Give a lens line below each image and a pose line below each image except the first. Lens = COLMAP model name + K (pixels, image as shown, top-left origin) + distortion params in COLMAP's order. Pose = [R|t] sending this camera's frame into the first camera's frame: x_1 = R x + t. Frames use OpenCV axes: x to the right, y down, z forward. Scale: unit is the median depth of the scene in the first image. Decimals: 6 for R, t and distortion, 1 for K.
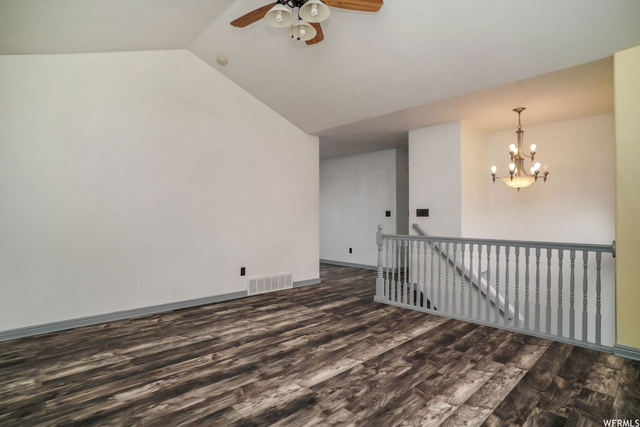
lens RADIAL K [[334.2, 0, 317.7], [0, 334.2, 213.5], [0, 0, 1]] dist [-0.057750, 0.022911]
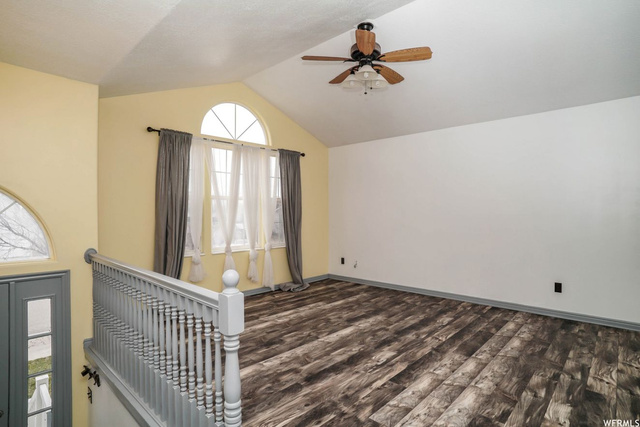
lens RADIAL K [[334.2, 0, 318.9], [0, 334.2, 212.0], [0, 0, 1]] dist [-0.057750, 0.022911]
pose [[-0.998105, -0.000070, -0.061542, 0.193625], [0.000284, 0.999983, -0.005746, -0.030638], [0.061541, -0.005753, -0.998088, 2.068721]]
